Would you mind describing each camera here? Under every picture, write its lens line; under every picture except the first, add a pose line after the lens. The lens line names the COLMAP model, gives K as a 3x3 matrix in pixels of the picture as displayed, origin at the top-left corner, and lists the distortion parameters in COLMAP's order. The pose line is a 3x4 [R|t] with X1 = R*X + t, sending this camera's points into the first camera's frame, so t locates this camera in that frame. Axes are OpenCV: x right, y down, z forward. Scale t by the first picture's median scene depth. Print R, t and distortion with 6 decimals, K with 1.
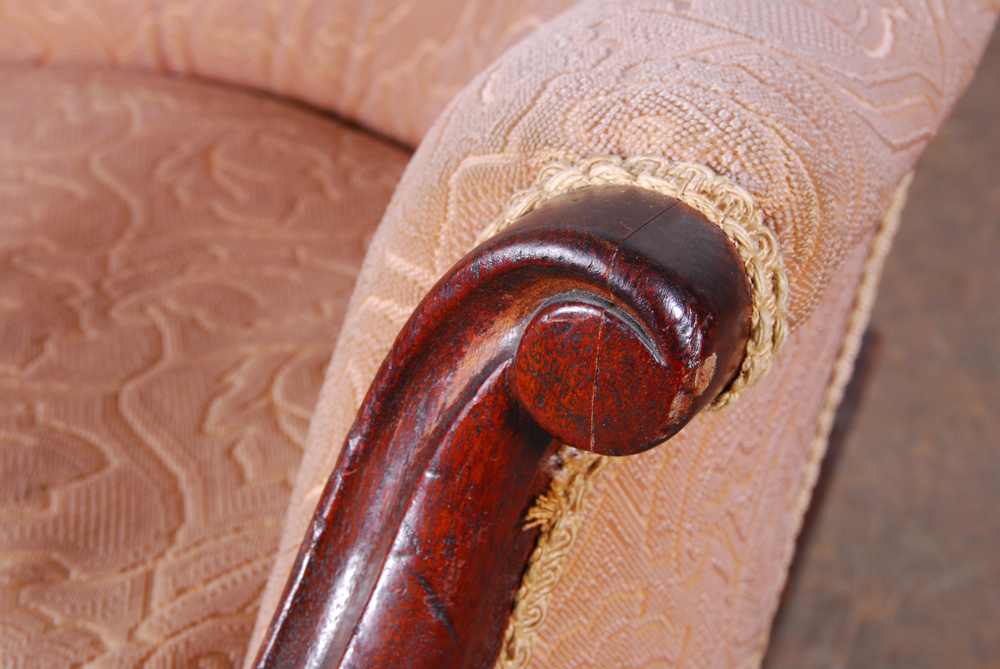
lens RADIAL K [[1950.6, 0, 499.8], [0, 1950.6, 333.6], [0, 0, 1]] dist [0.053705, 0.000000]
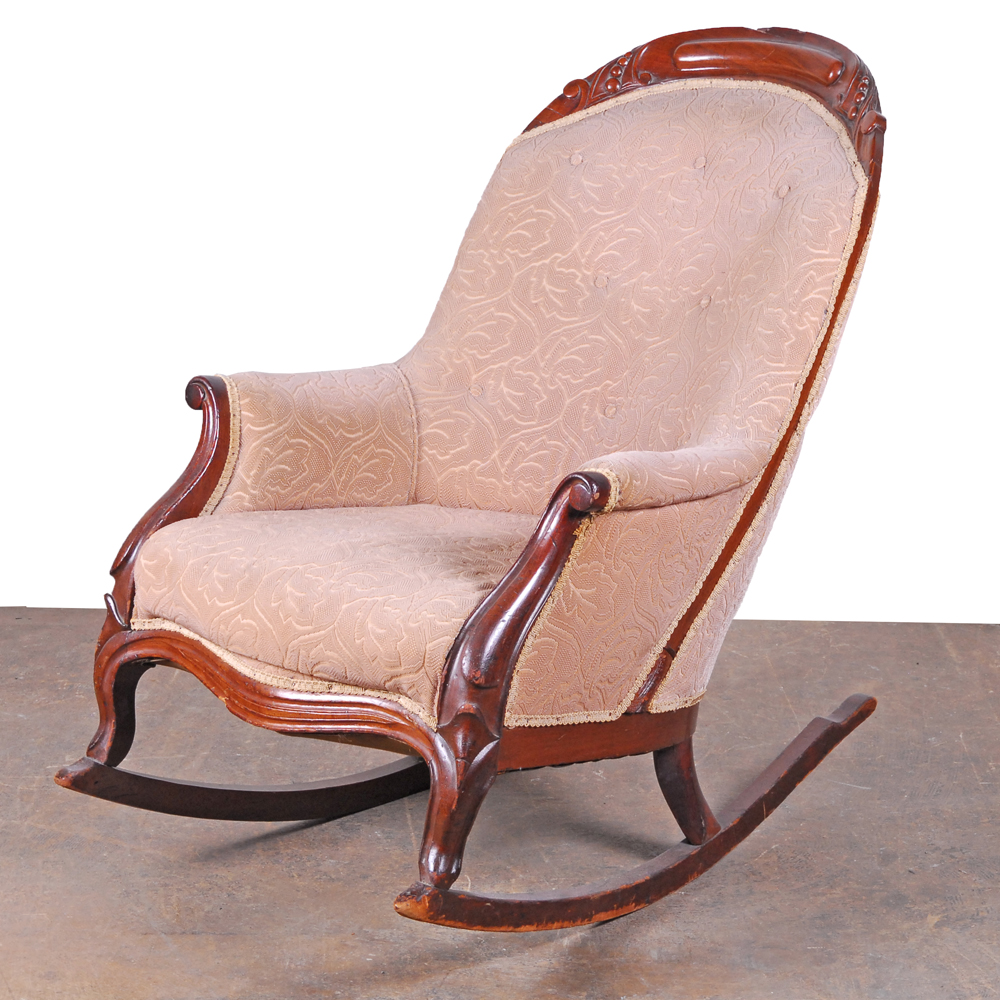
lens RADIAL K [[2985.5, 0, 563.1], [0, 2985.5, 509.6], [0, 0, 1]] dist [0.053028, 0.000000]
pose [[0.966706, 0.089212, -0.239833, 1.051654], [-0.154037, 0.951300, -0.267023, 1.202506], [0.204331, 0.295077, 0.933369, -3.617076]]
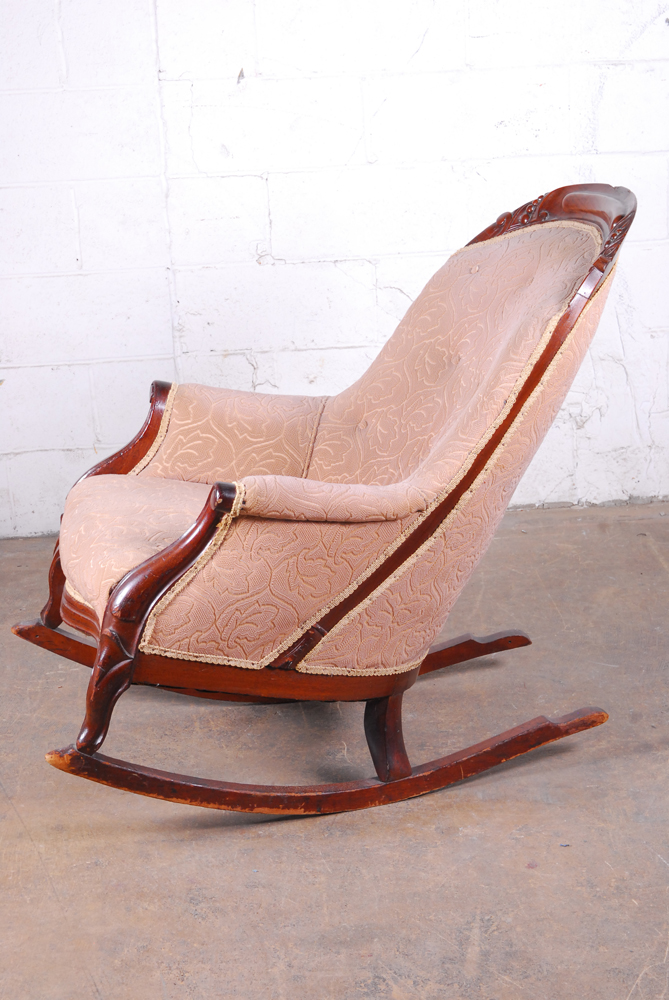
lens RADIAL K [[1950.6, 0, 339.2], [0, 1950.6, 502.9], [0, 0, 1]] dist [0.053705, 0.000000]
pose [[0.967486, 0.056143, -0.246615, 0.867345], [-0.116659, 0.964194, -0.238159, 1.041163], [0.224414, 0.259186, 0.939394, -3.359935]]
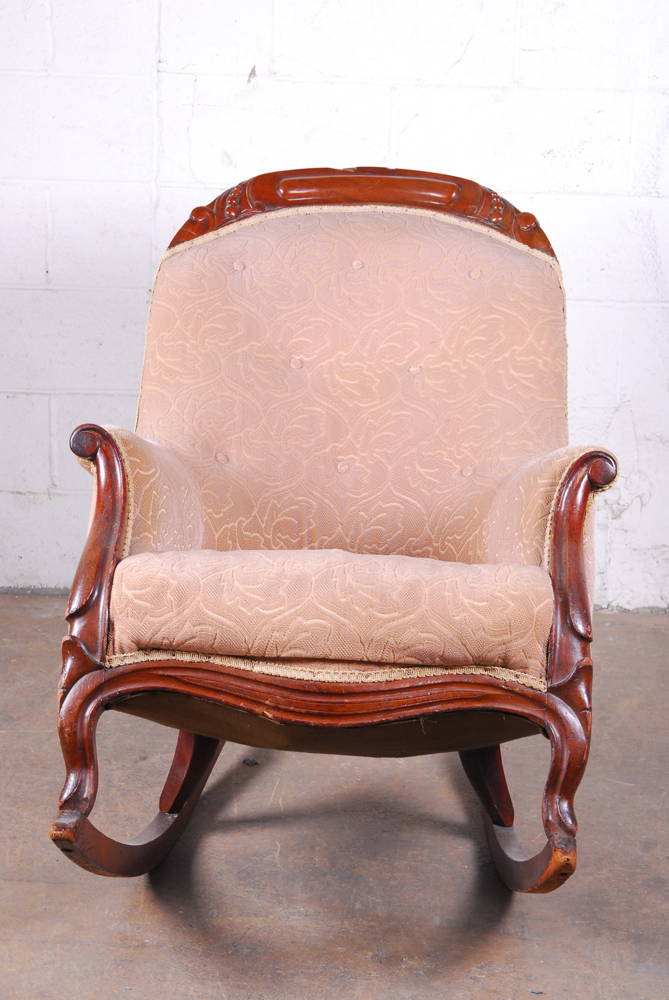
lens RADIAL K [[1950.6, 0, 340.6], [0, 1950.6, 507.1], [0, 0, 1]] dist [0.053705, 0.000000]
pose [[0.951630, 0.115690, -0.284632, 0.855394], [-0.206421, 0.926916, -0.313395, 1.027854], [0.227573, 0.356990, 0.905963, -2.393883]]
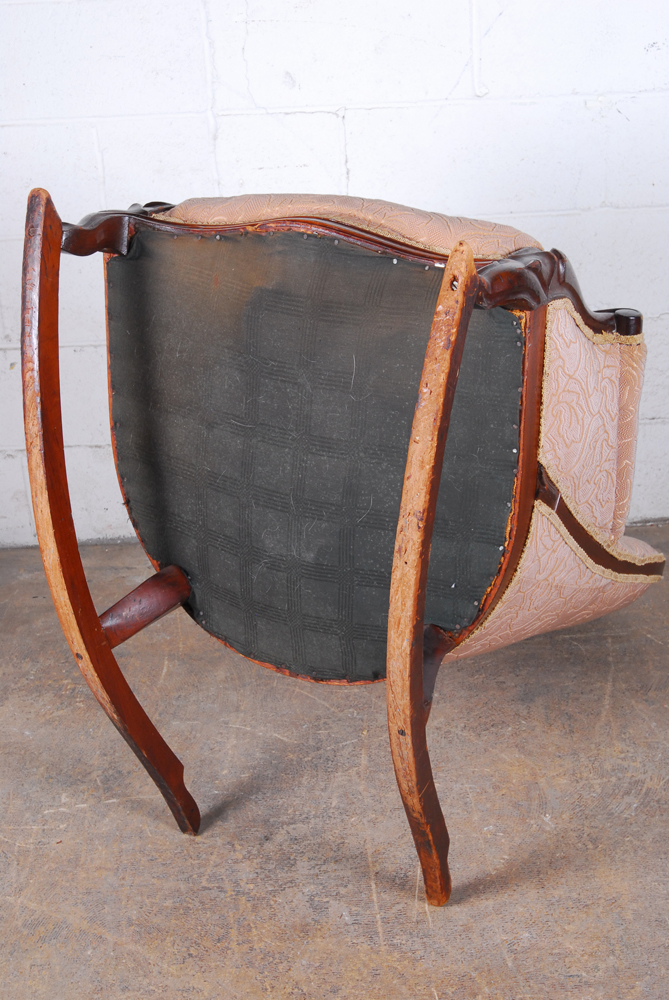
lens RADIAL K [[1650.2, 0, 338.2], [0, 1650.2, 495.8], [0, 0, 1]] dist [0.028169, 0.000000]
pose [[0.954275, 0.110961, -0.277573, 0.298961], [-0.139490, 0.986553, -0.085180, -0.085711], [0.264388, 0.120004, 0.956921, -1.698073]]
